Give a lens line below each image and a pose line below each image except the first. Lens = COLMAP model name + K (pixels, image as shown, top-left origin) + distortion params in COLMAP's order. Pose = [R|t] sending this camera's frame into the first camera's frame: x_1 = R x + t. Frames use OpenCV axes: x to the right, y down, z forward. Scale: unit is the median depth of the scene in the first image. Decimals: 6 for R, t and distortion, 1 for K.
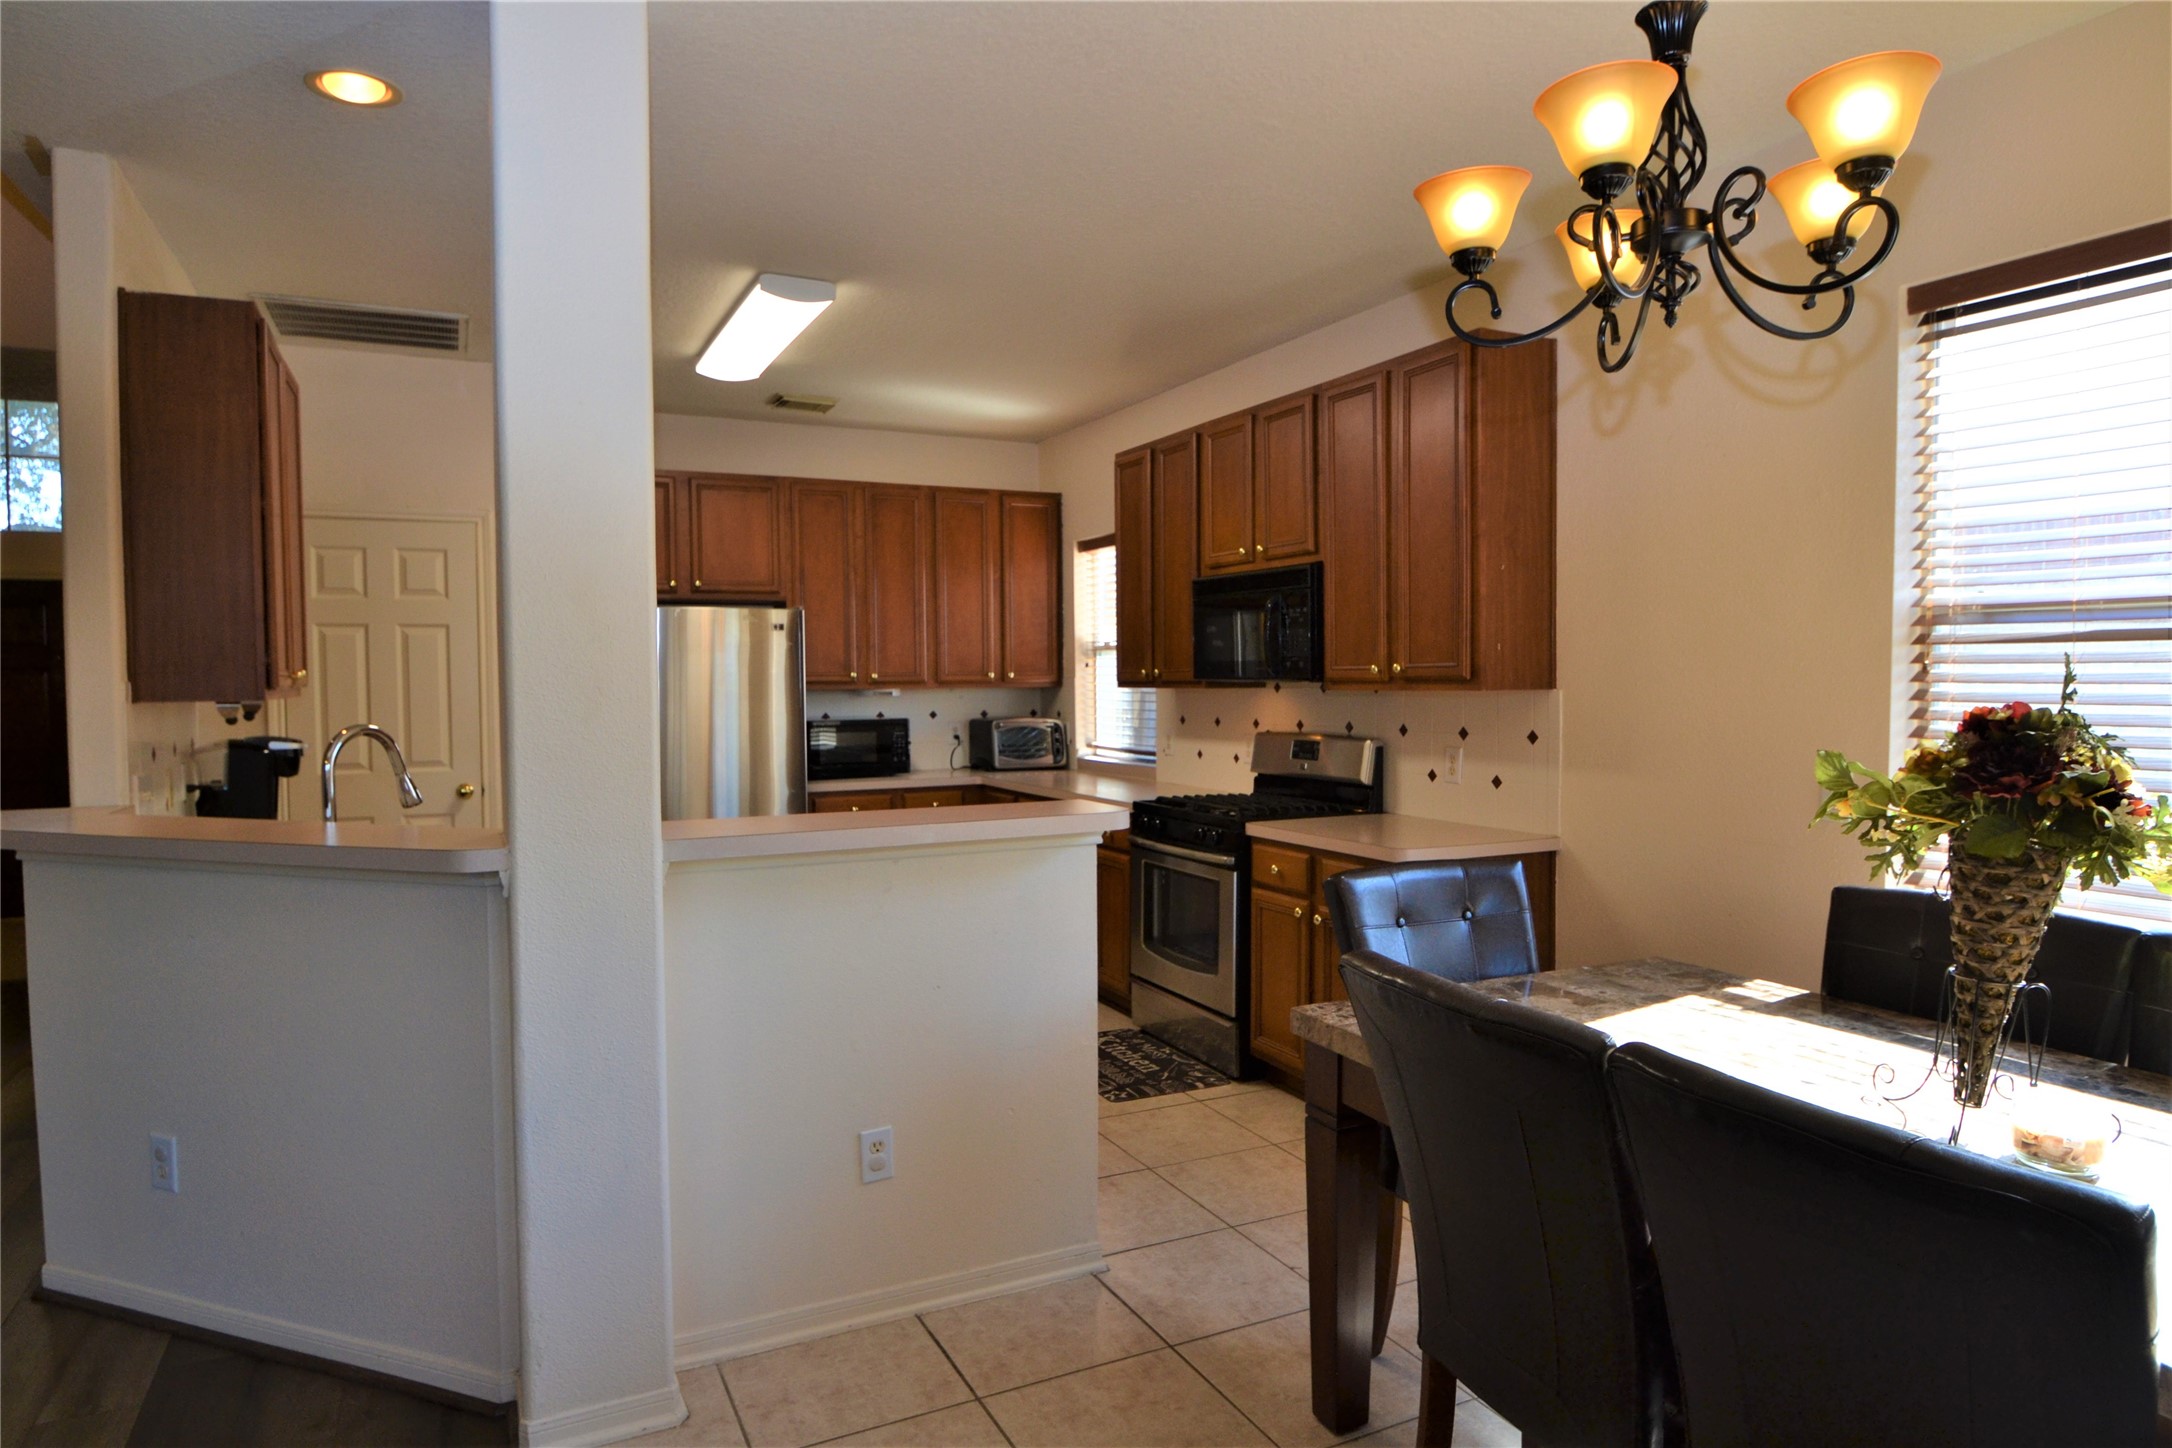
lens RADIAL K [[1256.8, 0, 1080.5], [0, 1256.8, 723.1], [0, 0, 1]] dist [-0.012289, -0.015258]
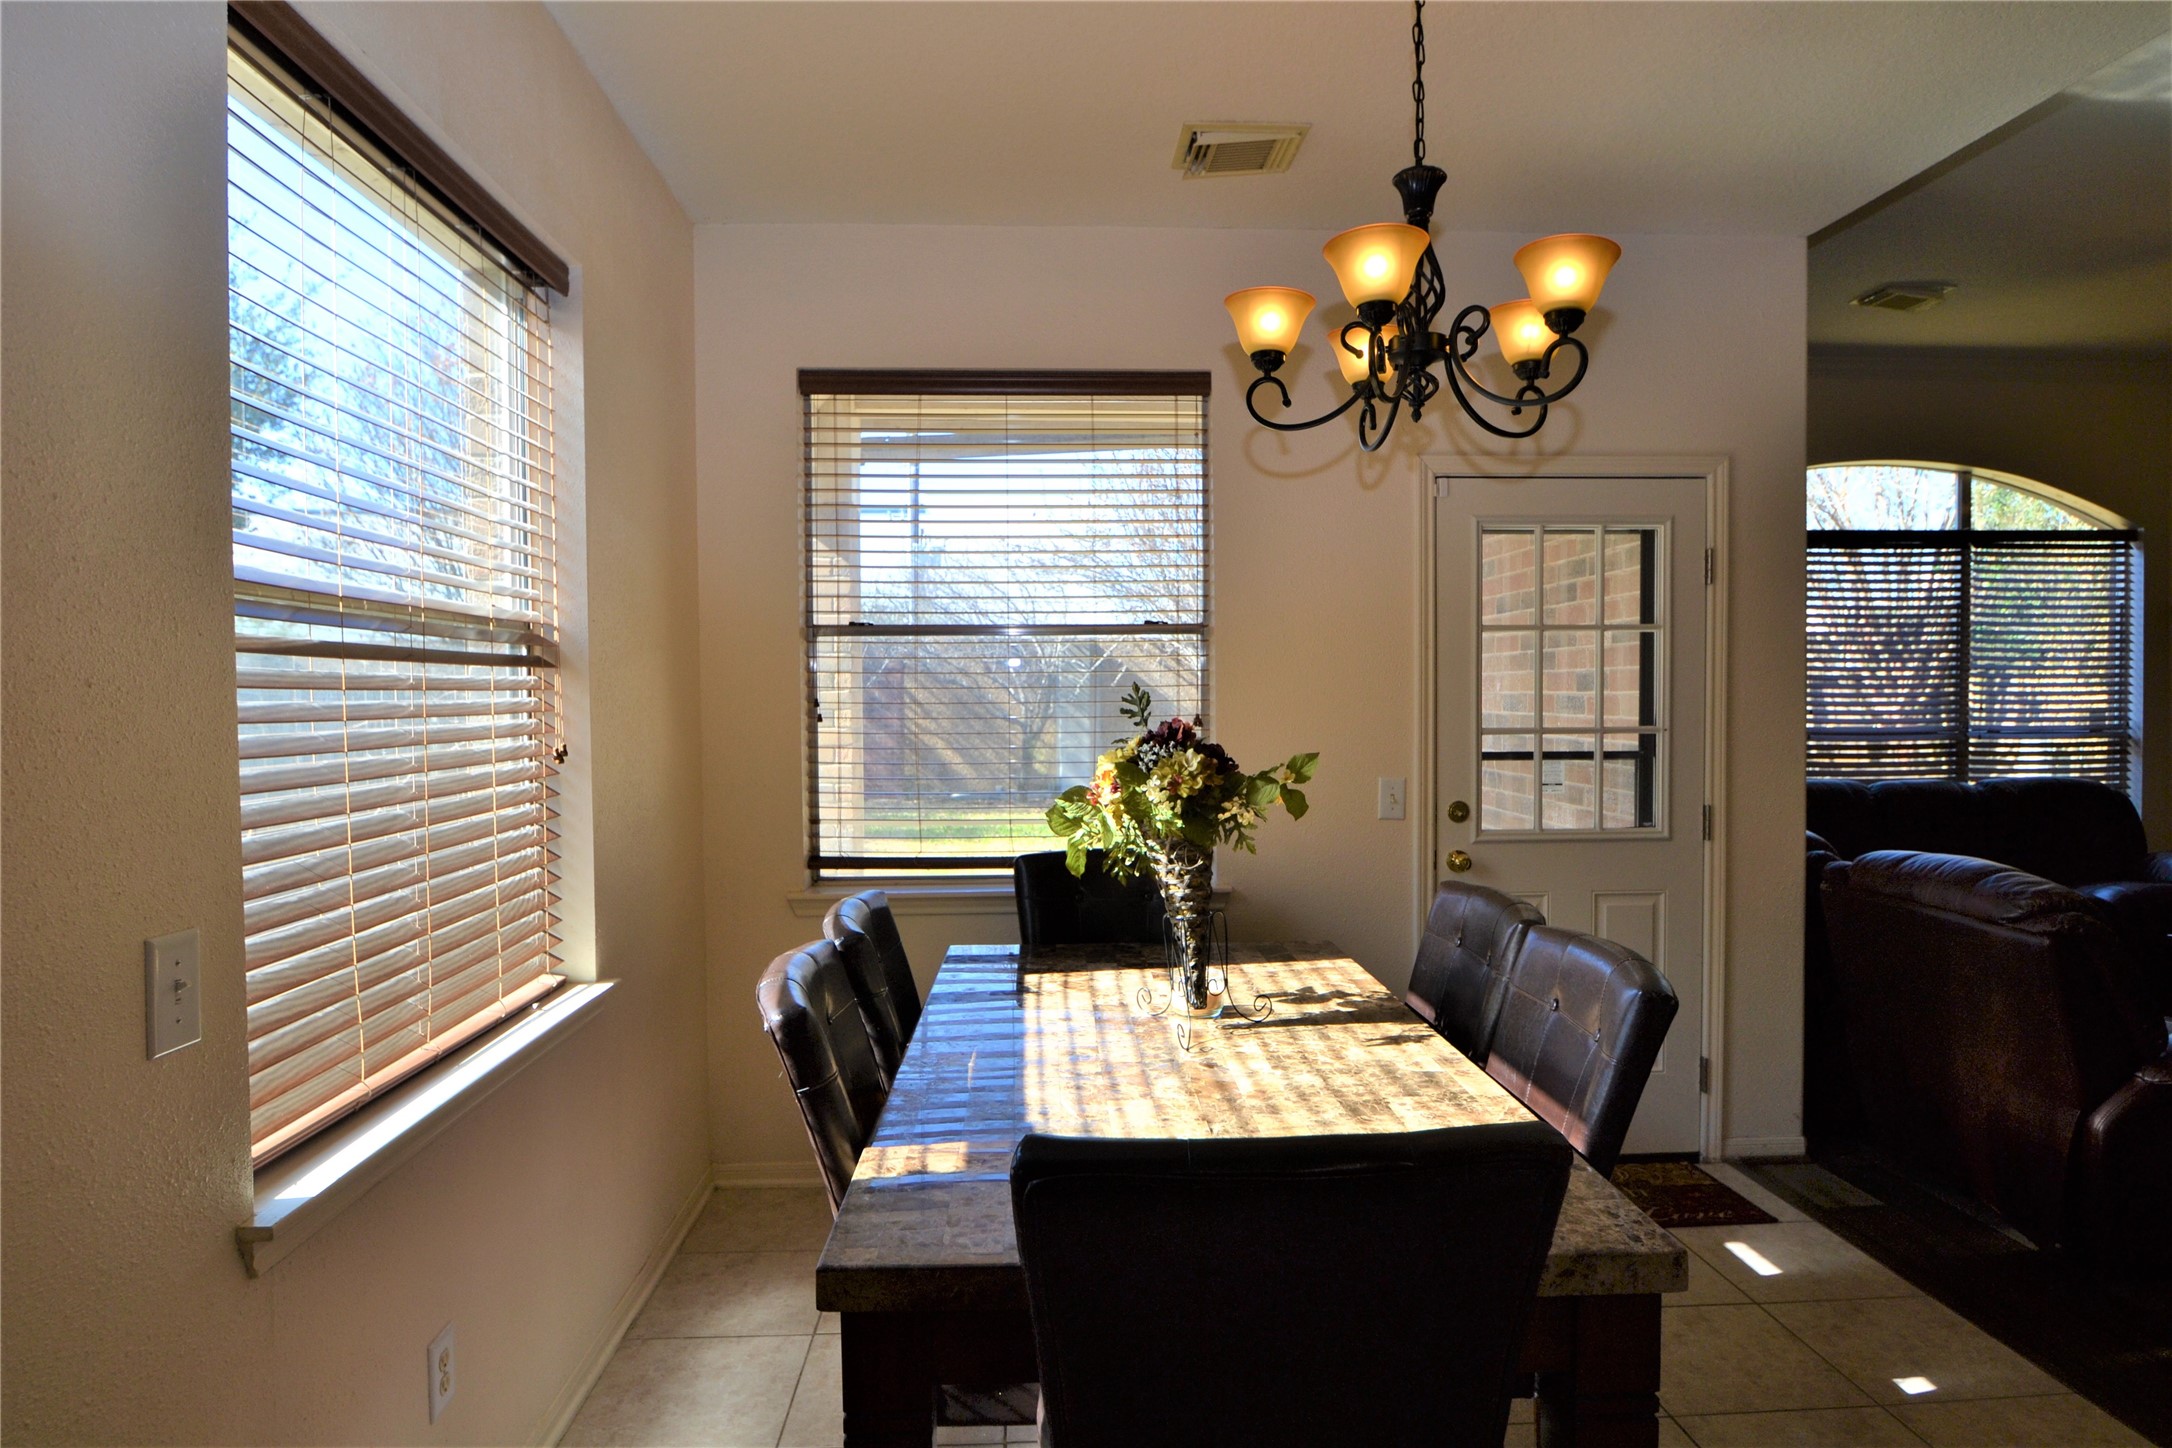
lens RADIAL K [[1256.8, 0, 1065.3], [0, 1256.8, 716.1], [0, 0, 1]] dist [-0.012289, -0.015258]
pose [[-0.911862, 0.003710, 0.410480, 0.097330], [0.026393, 0.998420, 0.049608, -0.031948], [-0.409648, 0.056070, -0.910519, 0.801573]]
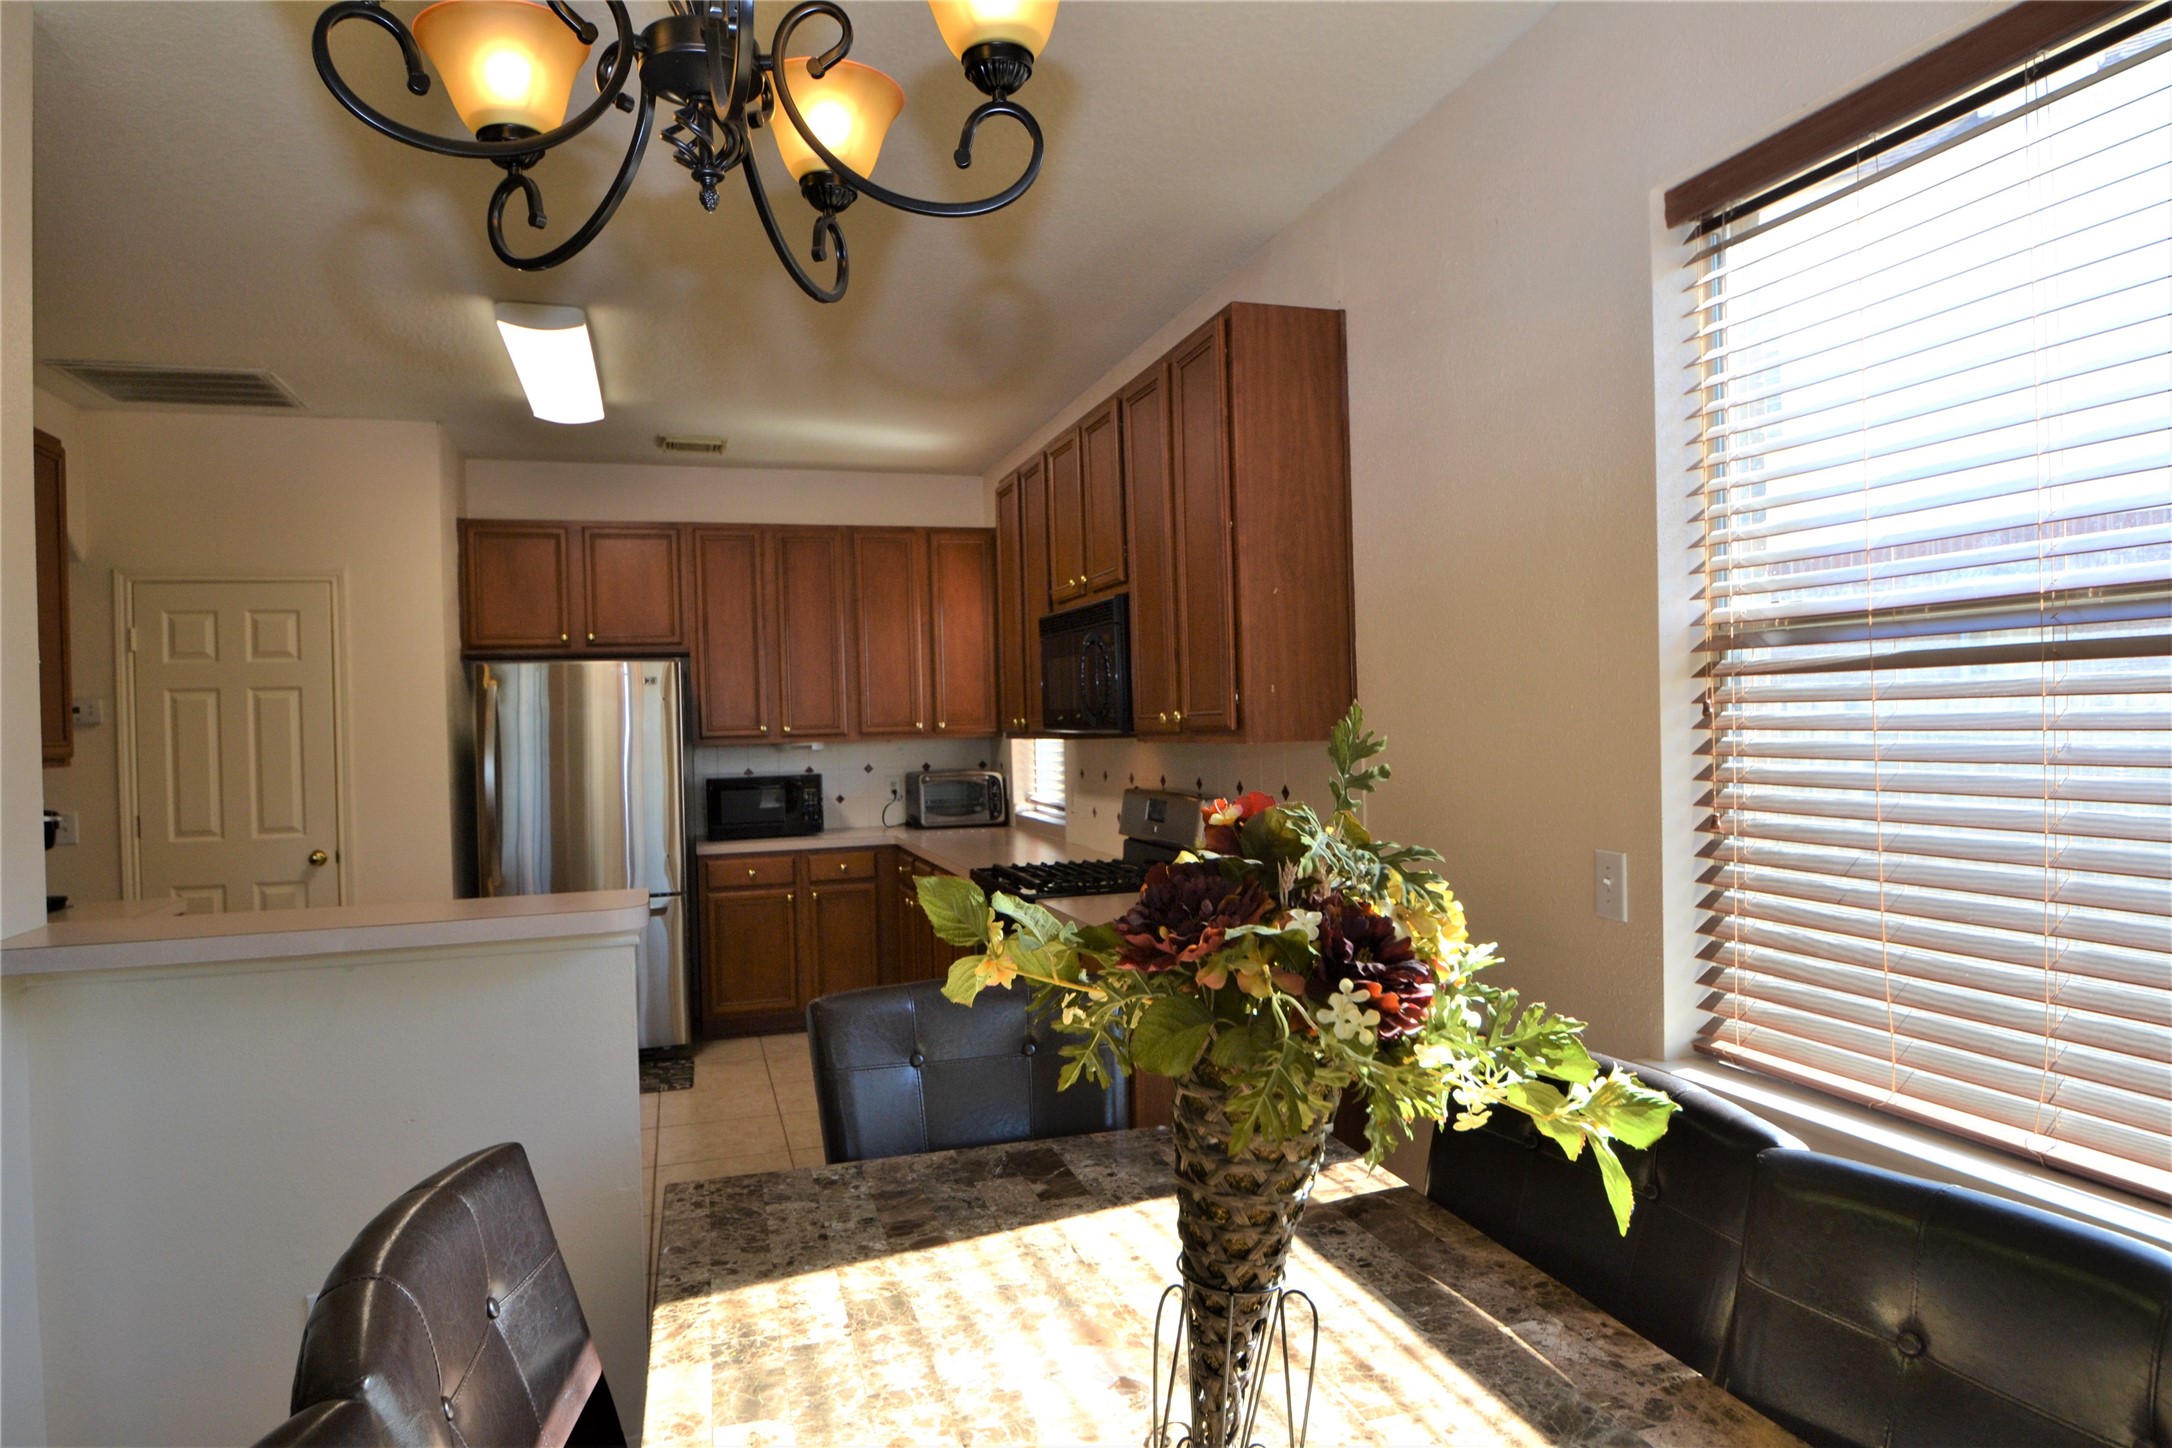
lens RADIAL K [[1256.8, 0, 1079.2], [0, 1256.8, 725.8], [0, 0, 1]] dist [-0.012289, -0.015258]
pose [[0.988846, -0.018287, -0.147817, 0.260337], [0.013843, 0.999422, -0.031039, -0.010785], [0.148299, 0.028646, 0.988528, 0.140879]]
